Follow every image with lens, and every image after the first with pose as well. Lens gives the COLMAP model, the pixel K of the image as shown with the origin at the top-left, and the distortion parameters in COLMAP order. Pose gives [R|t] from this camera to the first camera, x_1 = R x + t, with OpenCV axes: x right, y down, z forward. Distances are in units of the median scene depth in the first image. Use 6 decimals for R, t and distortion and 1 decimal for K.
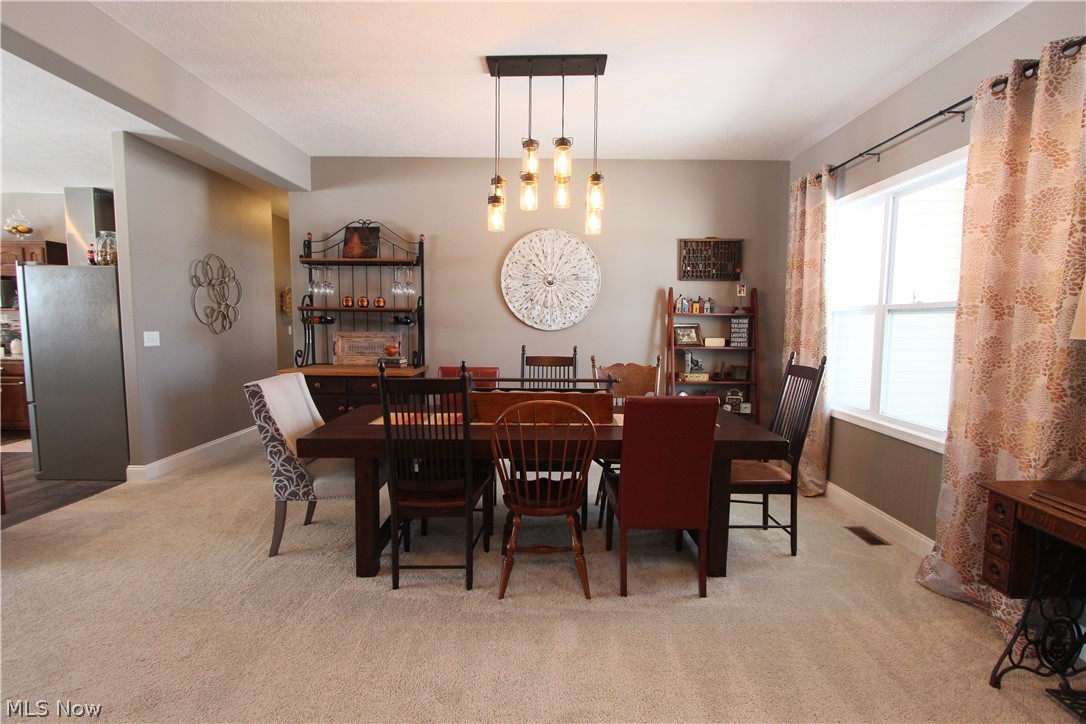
lens RADIAL K [[502.2, 0, 528.1], [0, 502.2, 362.7], [0, 0, 1]] dist [-0.013872, 0.001657]
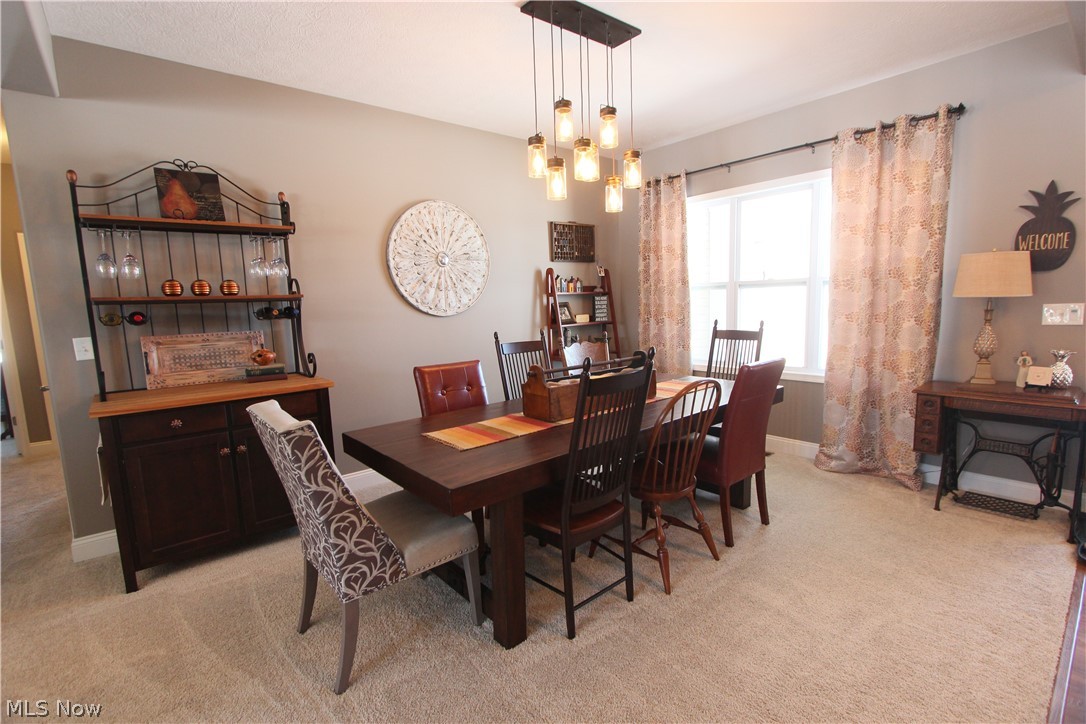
lens RADIAL K [[502.2, 0, 524.8], [0, 502.2, 364.2], [0, 0, 1]] dist [-0.013872, 0.001657]
pose [[0.767403, -0.113871, 0.630973, -0.433314], [0.092917, 0.993465, 0.066282, -0.026574], [-0.634397, 0.007763, 0.772968, 0.231637]]
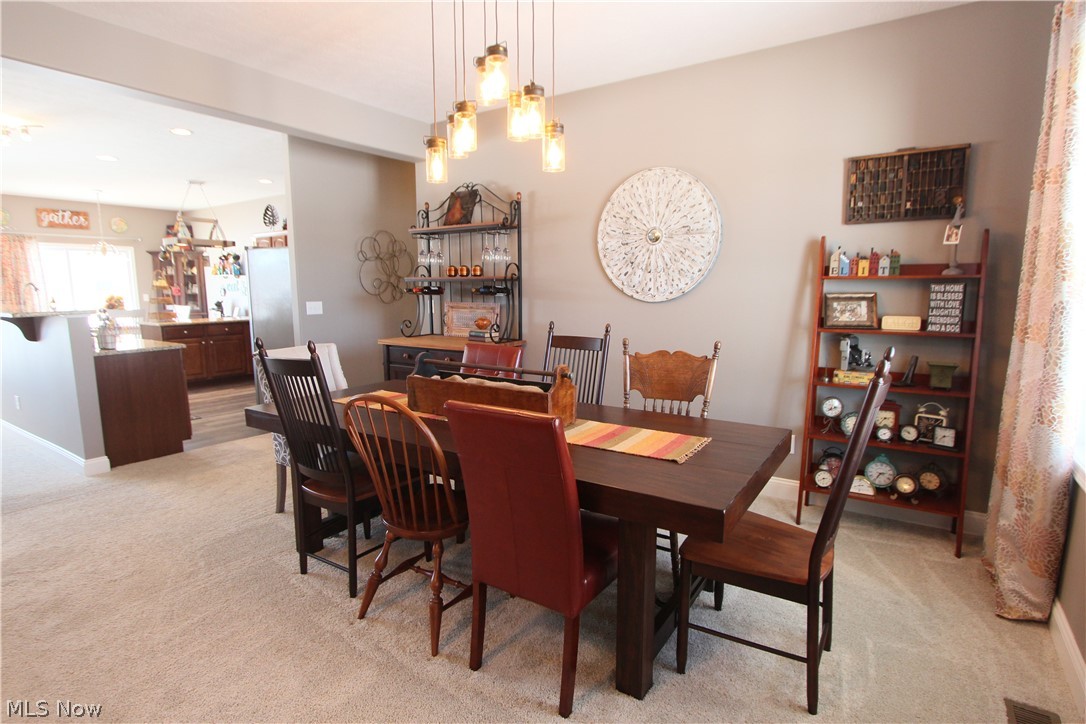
lens RADIAL K [[537.8, 0, 542.1], [0, 537.8, 360.9], [0, 0, 1]] dist [-0.013541, 0.001230]
pose [[0.841970, 0.063682, -0.535753, 0.358665], [-0.035114, 0.997372, 0.063368, -0.021095], [0.538380, -0.034542, 0.841994, 0.217834]]
